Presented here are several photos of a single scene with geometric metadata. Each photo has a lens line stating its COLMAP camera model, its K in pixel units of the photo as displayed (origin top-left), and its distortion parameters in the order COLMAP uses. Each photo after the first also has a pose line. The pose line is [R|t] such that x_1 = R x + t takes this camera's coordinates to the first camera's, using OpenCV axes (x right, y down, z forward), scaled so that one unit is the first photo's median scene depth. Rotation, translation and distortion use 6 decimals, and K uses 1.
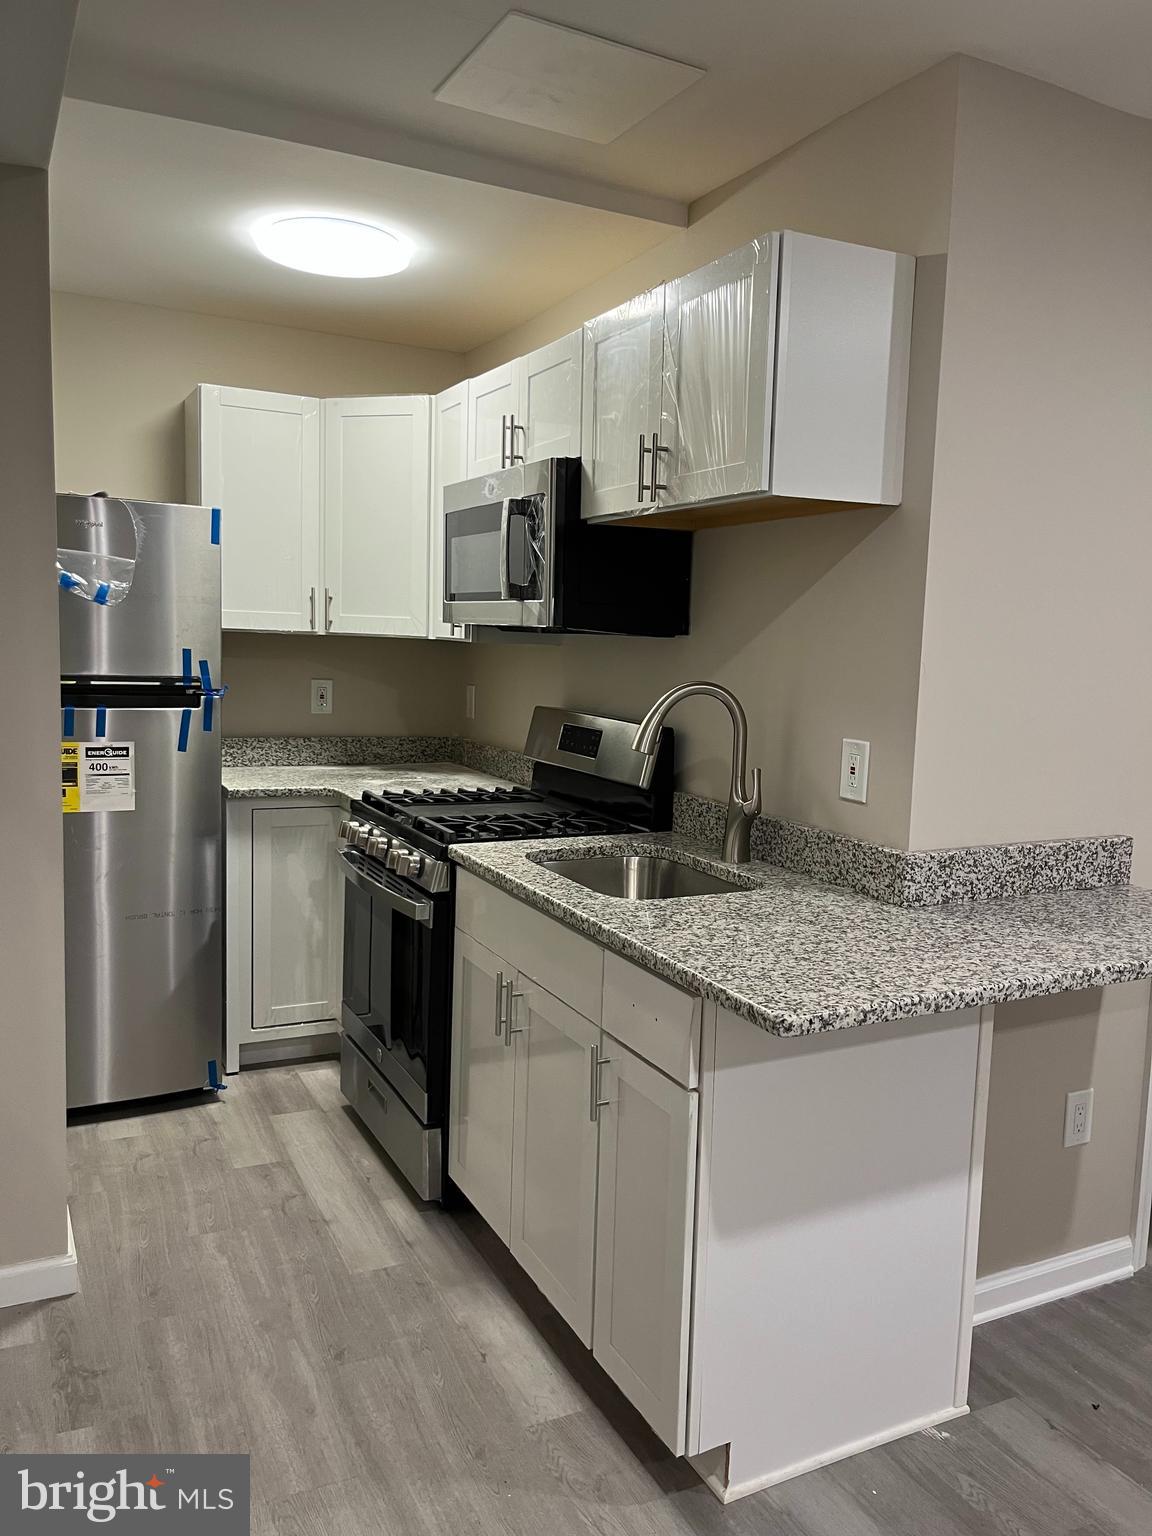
lens RADIAL K [[1162.1, 0, 595.7], [0, 1162.1, 783.6], [0, 0, 1]] dist [0.035643, -0.057962]
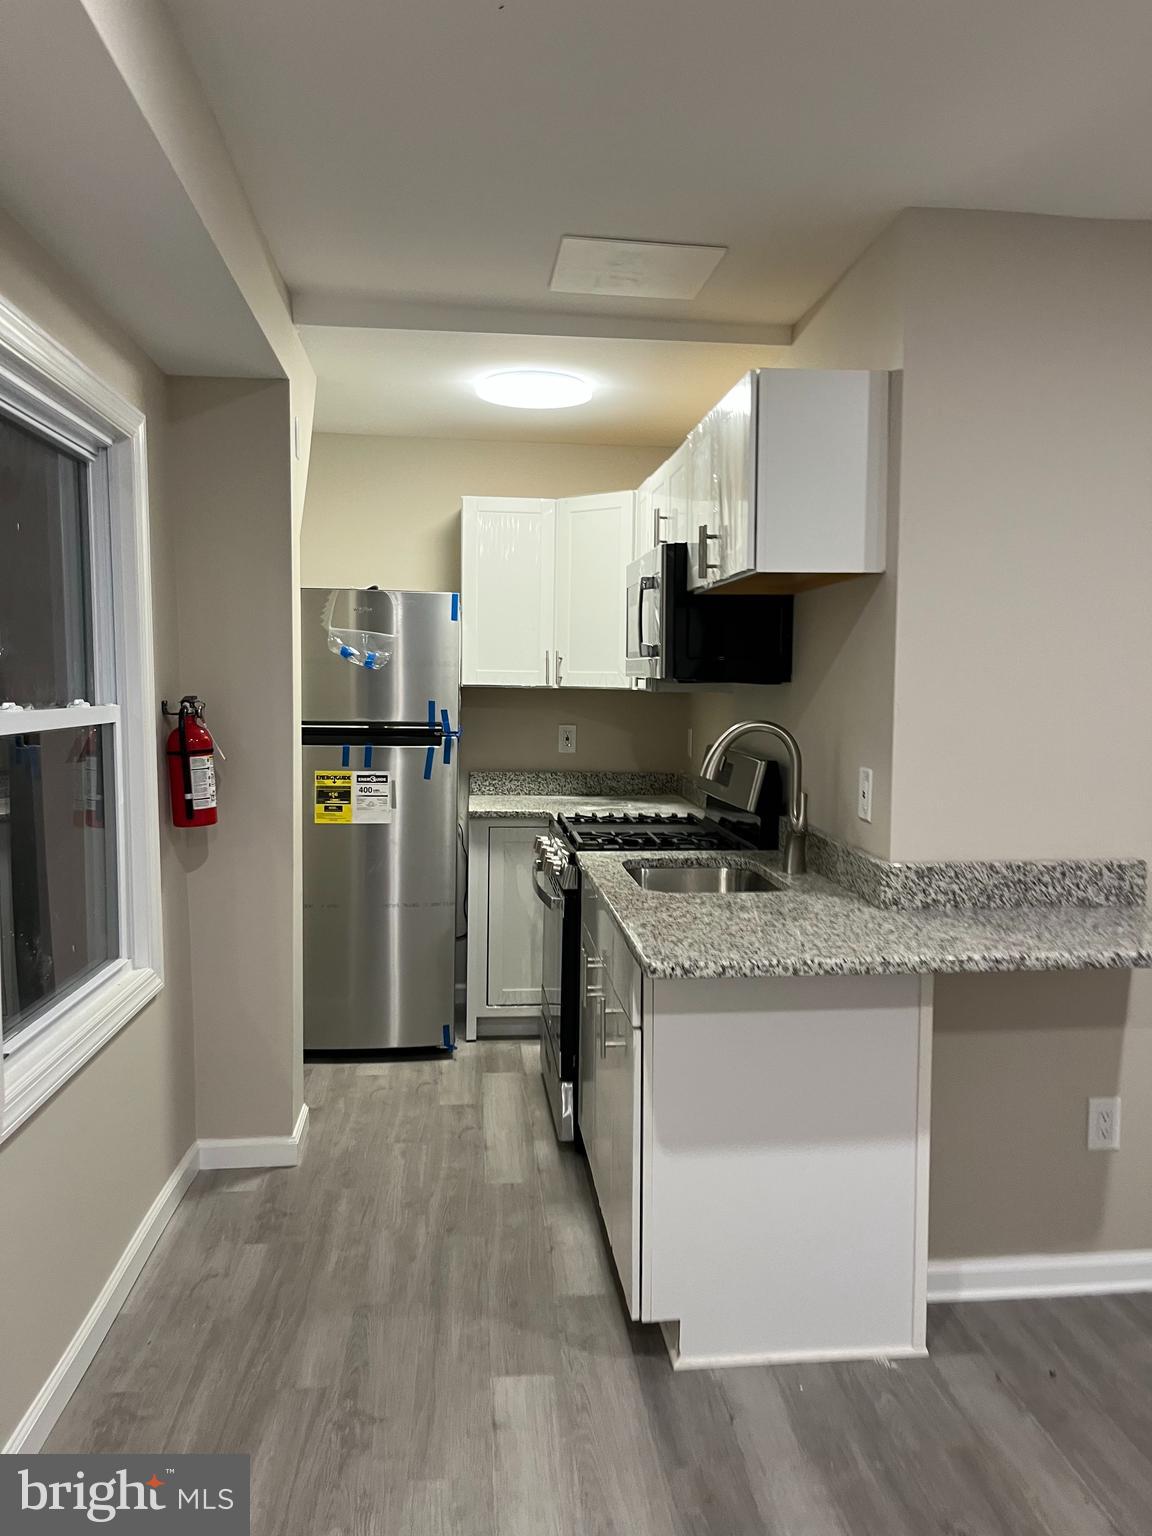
lens RADIAL K [[1162.1, 0, 592.6], [0, 1162.1, 758.8], [0, 0, 1]] dist [0.035643, -0.057962]
pose [[0.935451, 0.002883, -0.353444, 0.353418], [-0.025346, 0.997940, -0.058941, 0.027221], [0.352546, 0.064095, 0.933597, -0.186621]]
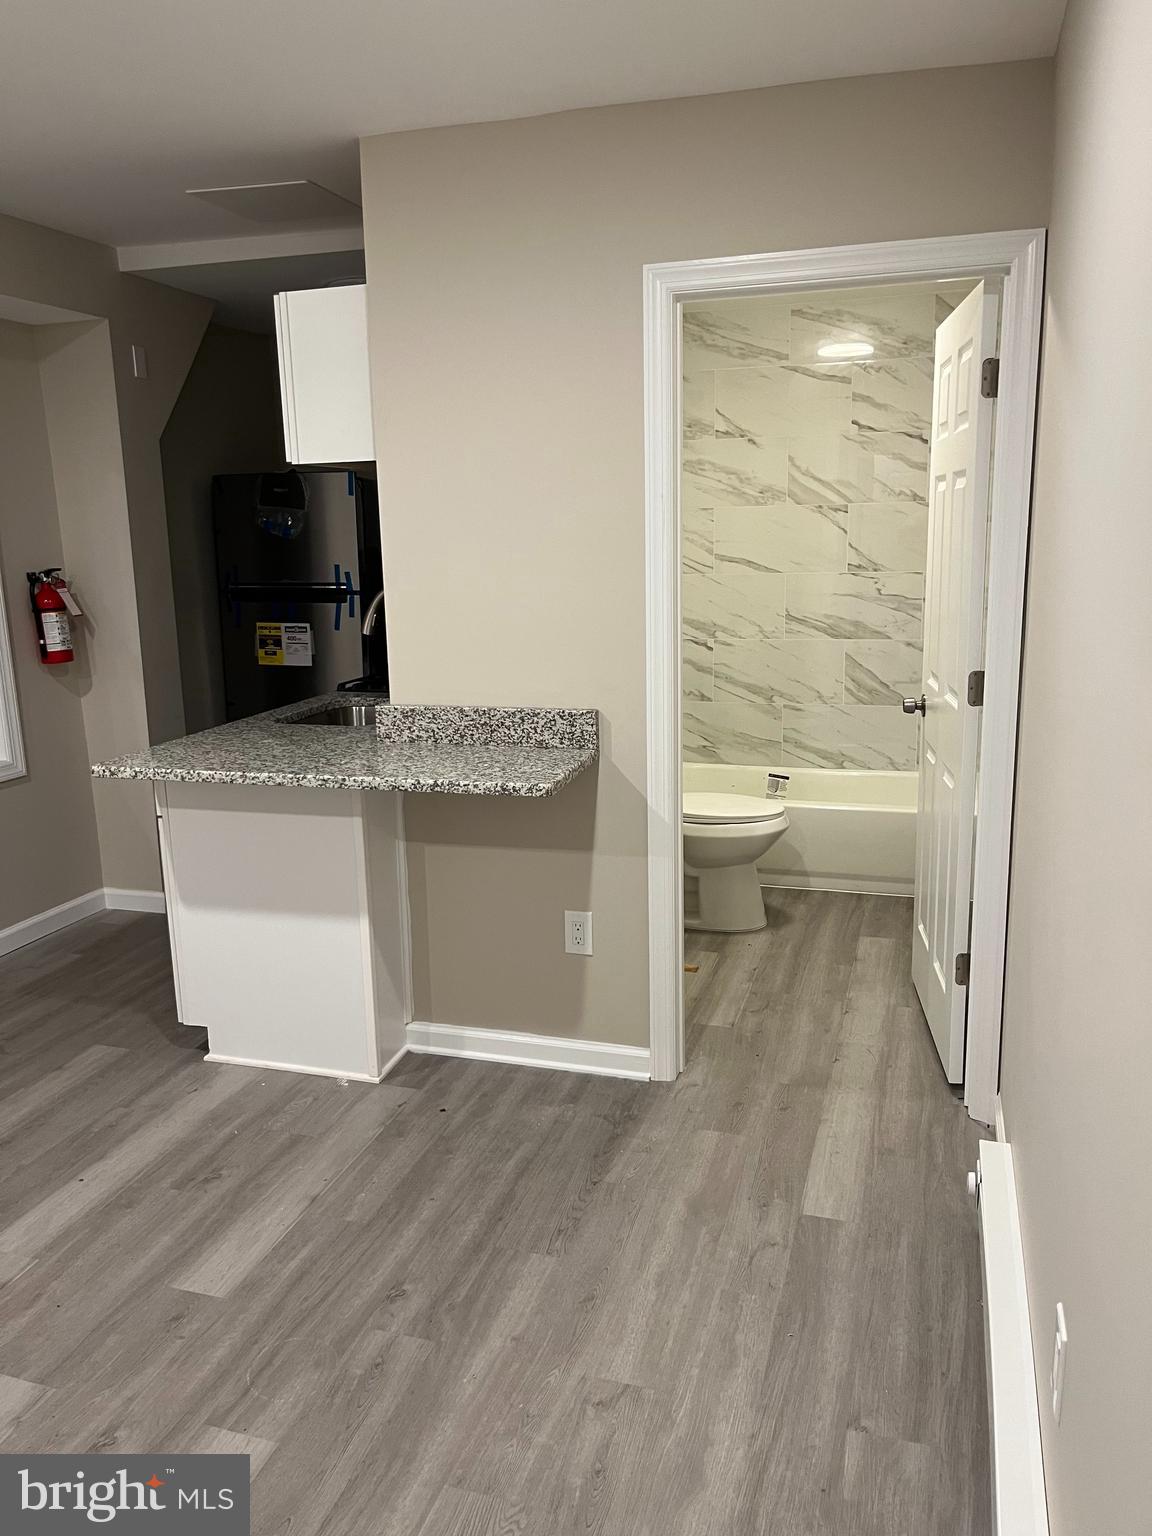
lens RADIAL K [[1162.1, 0, 572.9], [0, 1162.1, 760.0], [0, 0, 1]] dist [0.035643, -0.057962]
pose [[0.717836, 0.095094, -0.689687, 1.254481], [-0.046009, 0.994942, 0.089296, -0.010325], [0.694690, -0.032368, 0.718580, 0.105643]]
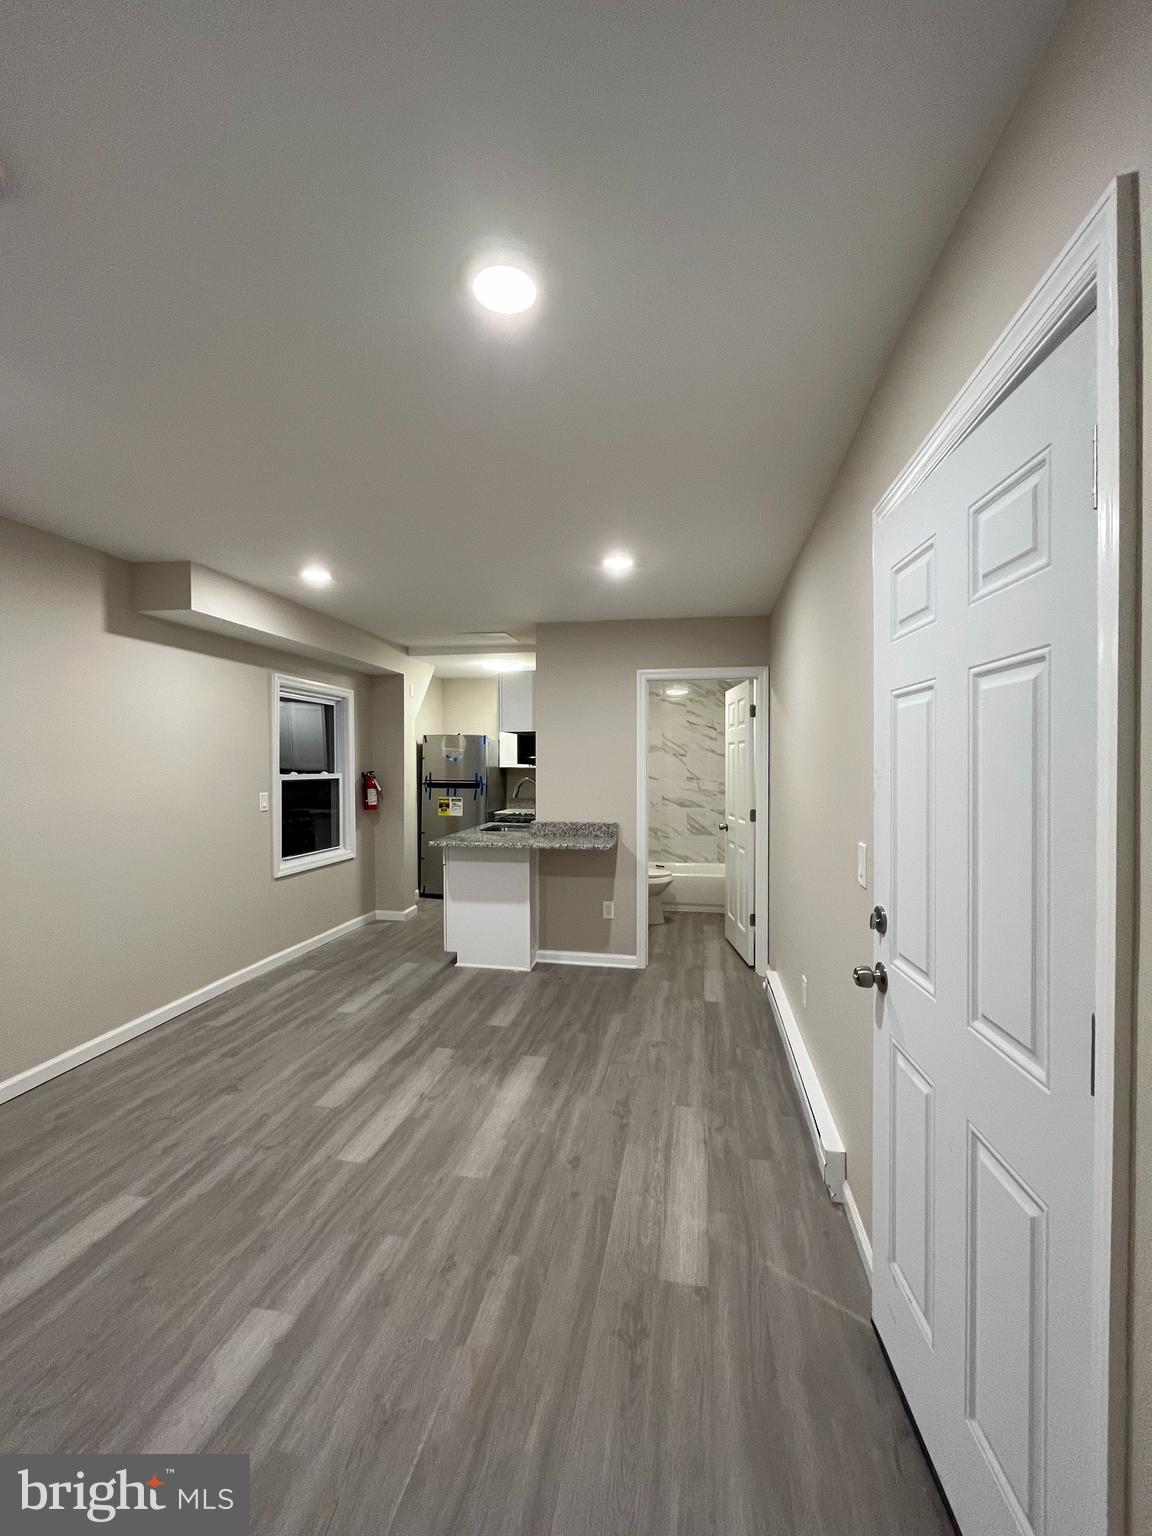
lens RADIAL K [[622.7, 0, 575.2], [0, 622.7, 769.5], [0, 0, 1]] dist [0.000254, -0.000469]
pose [[0.790654, -0.022564, -0.611847, 1.414257], [-0.055249, 0.992614, -0.108001, 0.089377], [0.609765, 0.119195, 0.783568, -0.463910]]
